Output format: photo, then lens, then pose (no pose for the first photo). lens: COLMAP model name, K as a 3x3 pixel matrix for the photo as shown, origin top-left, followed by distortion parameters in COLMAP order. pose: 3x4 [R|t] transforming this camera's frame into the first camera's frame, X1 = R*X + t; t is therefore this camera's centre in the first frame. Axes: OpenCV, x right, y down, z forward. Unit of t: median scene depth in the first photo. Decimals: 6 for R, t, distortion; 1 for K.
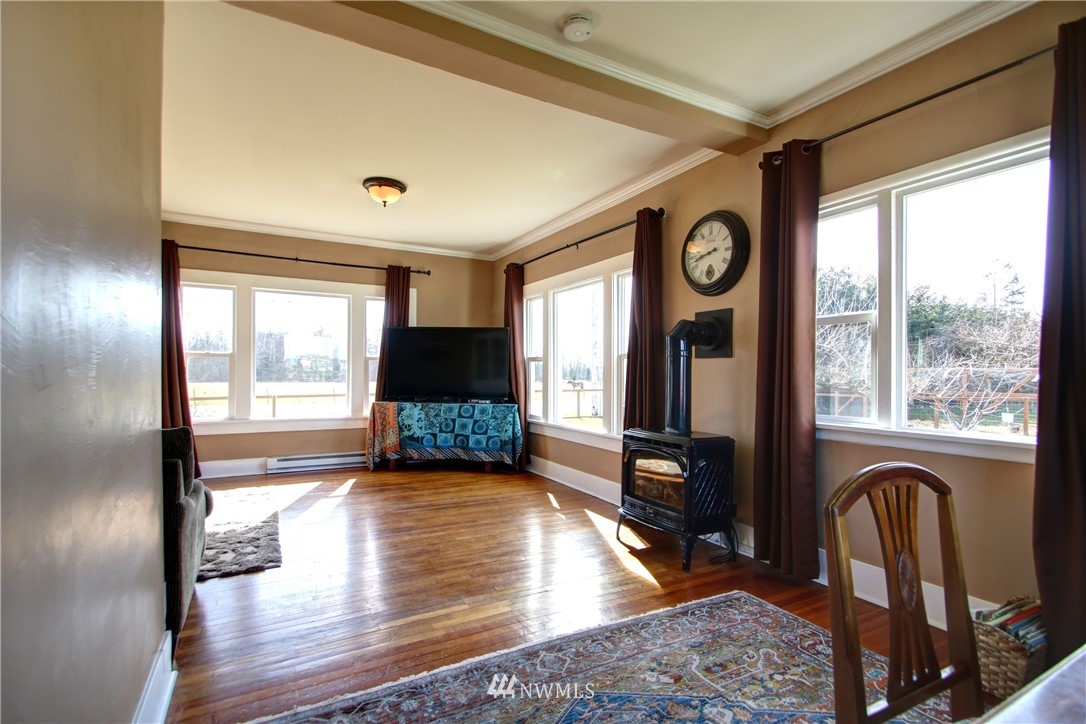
lens RADIAL K [[509.2, 0, 551.7], [0, 509.2, 375.2], [0, 0, 1]] dist [0.019010, -0.020898]
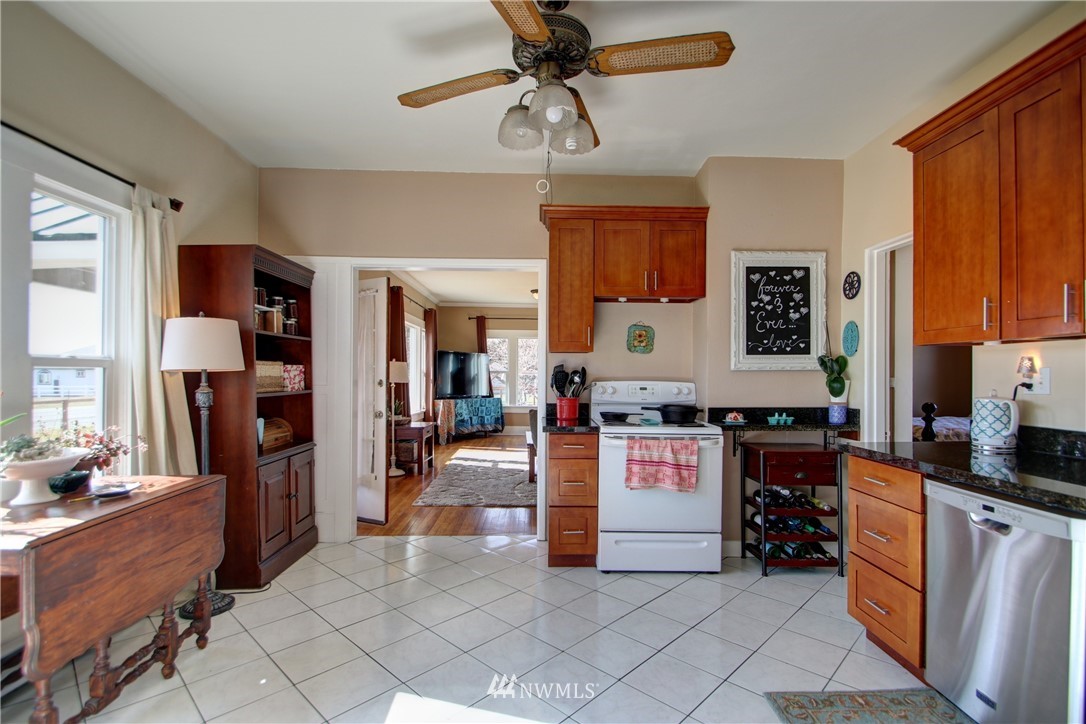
lens RADIAL K [[509.2, 0, 551.7], [0, 509.2, 375.2], [0, 0, 1]] dist [0.019010, -0.020898]
pose [[0.463751, -0.003265, 0.885959, -2.147740], [-0.001377, 0.999989, 0.004407, -0.039902], [-0.885964, -0.003263, 0.463742, -0.002638]]
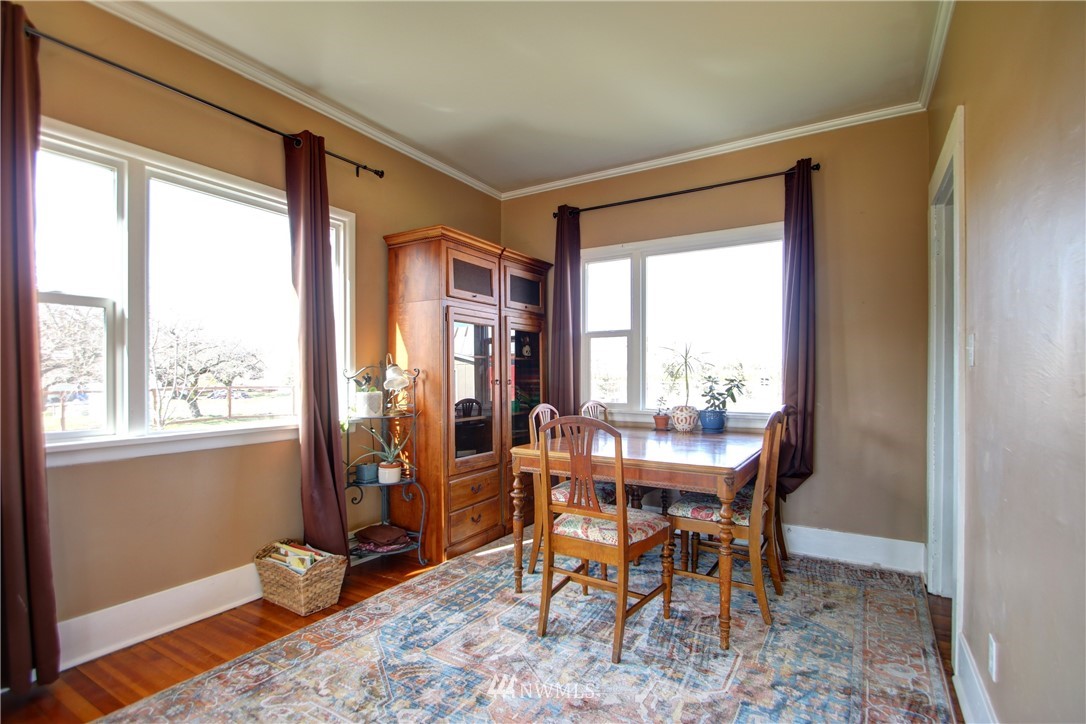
lens RADIAL K [[509.2, 0, 551.7], [0, 509.2, 375.2], [0, 0, 1]] dist [0.019010, -0.020898]
pose [[-0.499163, -0.008934, 0.866462, -0.269701], [-0.001128, 0.999953, 0.009660, -0.005674], [-0.866507, 0.003844, -0.499149, 0.501155]]
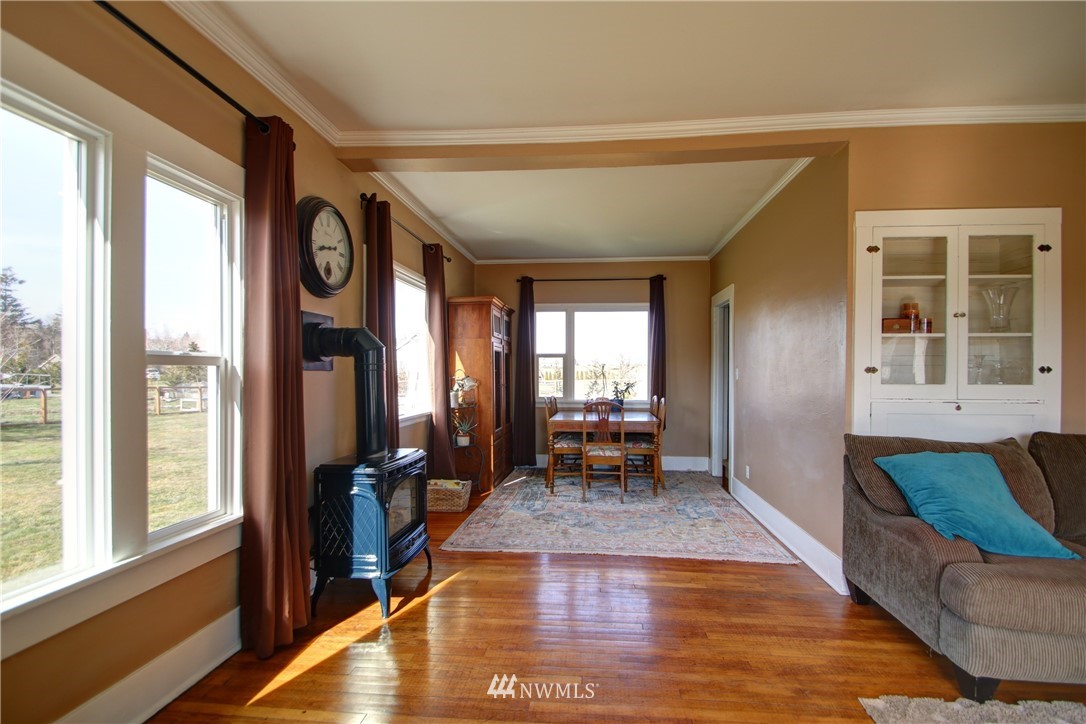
lens RADIAL K [[509.2, 0, 551.7], [0, 509.2, 375.2], [0, 0, 1]] dist [0.019010, -0.020898]
pose [[-0.821627, -0.012525, 0.569888, -0.404685], [-0.006244, 0.999896, 0.012973, -0.033327], [-0.569991, 0.007100, -0.821620, 1.237760]]
